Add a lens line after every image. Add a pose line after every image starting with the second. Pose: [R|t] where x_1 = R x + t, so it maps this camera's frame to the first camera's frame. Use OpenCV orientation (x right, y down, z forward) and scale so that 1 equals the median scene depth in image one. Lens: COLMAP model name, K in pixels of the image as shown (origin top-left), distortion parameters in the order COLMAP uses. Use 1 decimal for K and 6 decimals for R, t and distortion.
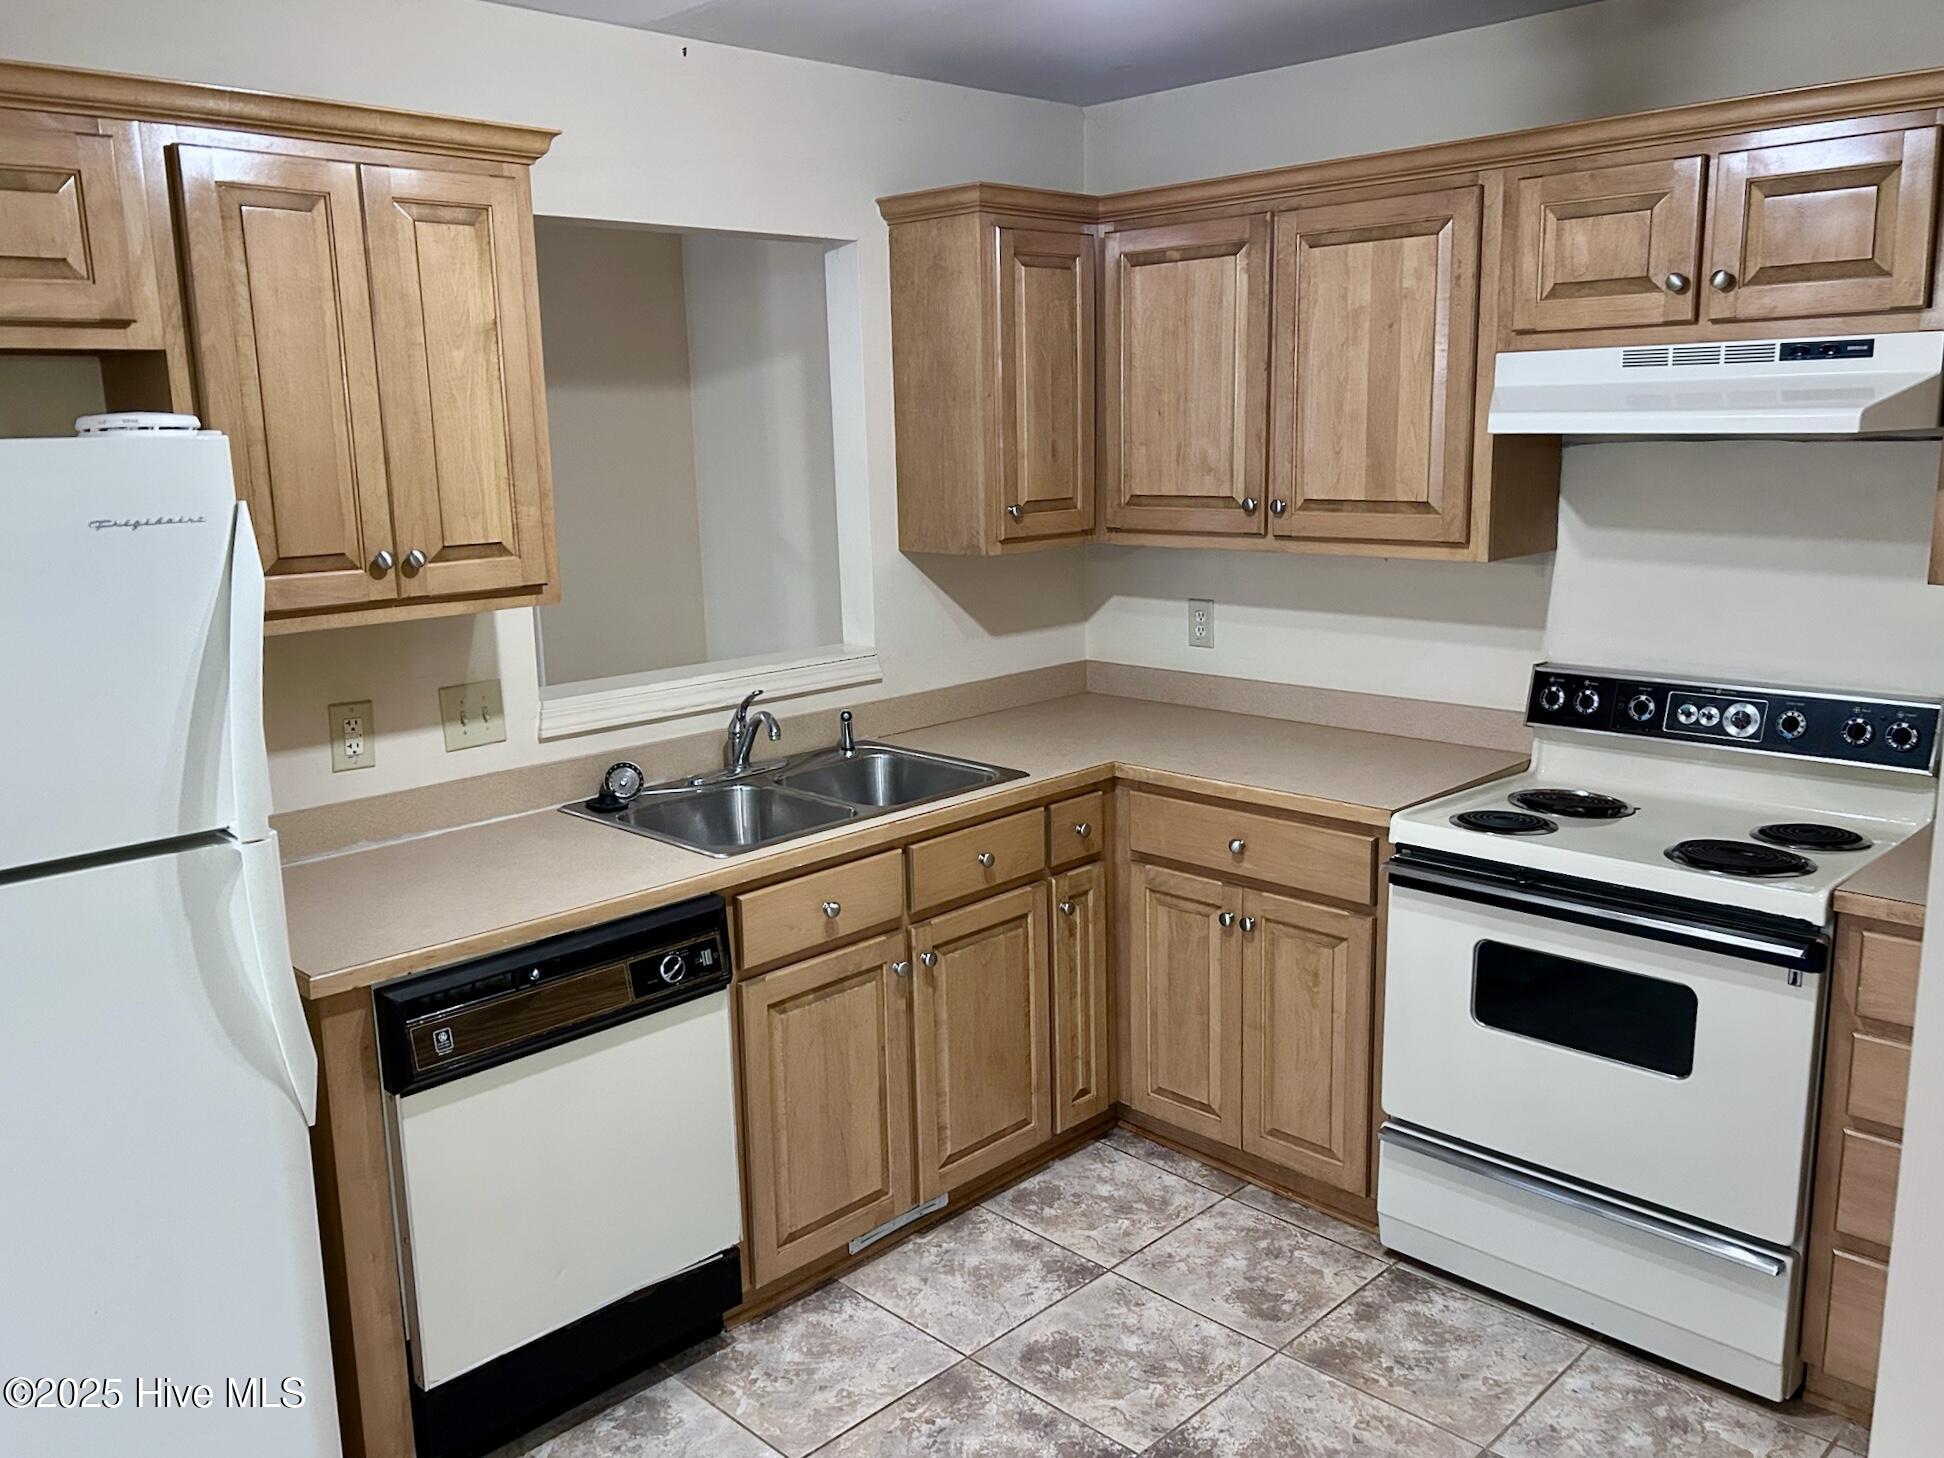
lens RADIAL K [[1523.6, 0, 972.0], [0, 1523.6, 729.0], [0, 0, 1]] dist [-0.002603, -0.005362]
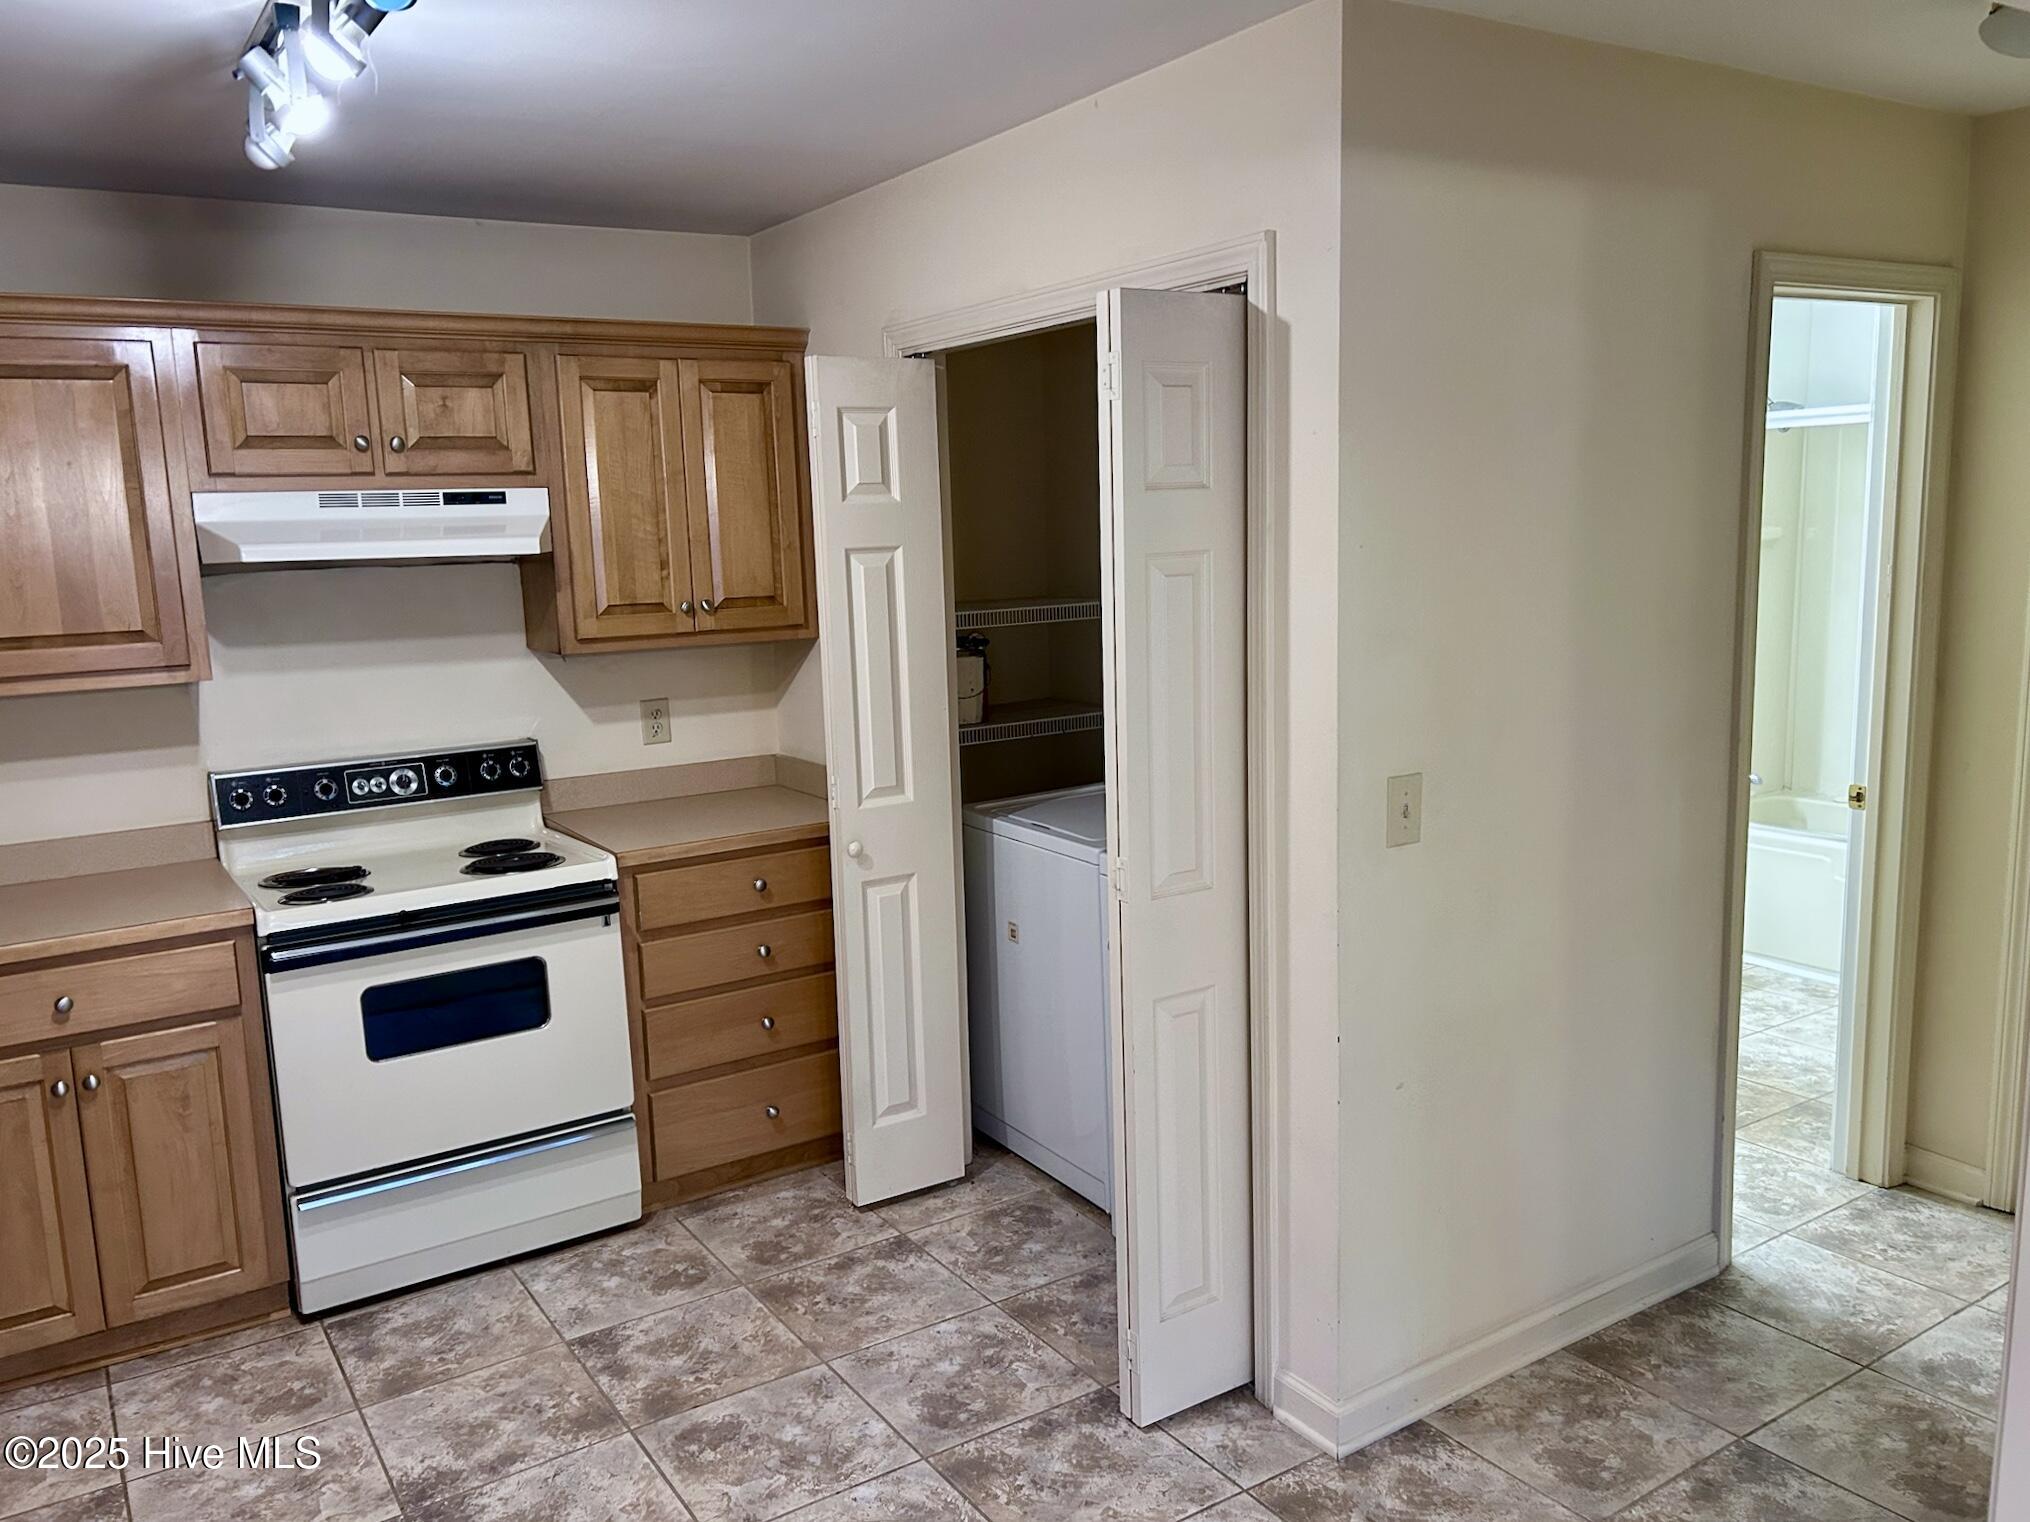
lens RADIAL K [[1525.5, 0, 1015.0], [0, 1525.5, 761.0], [0, 0, 1]] dist [0.060437, -0.100038]
pose [[0.200104, -0.137235, 0.970116, -0.664259], [0.220249, 0.971101, 0.091944, -0.029354], [-0.954698, 0.195269, 0.224547, 0.220826]]
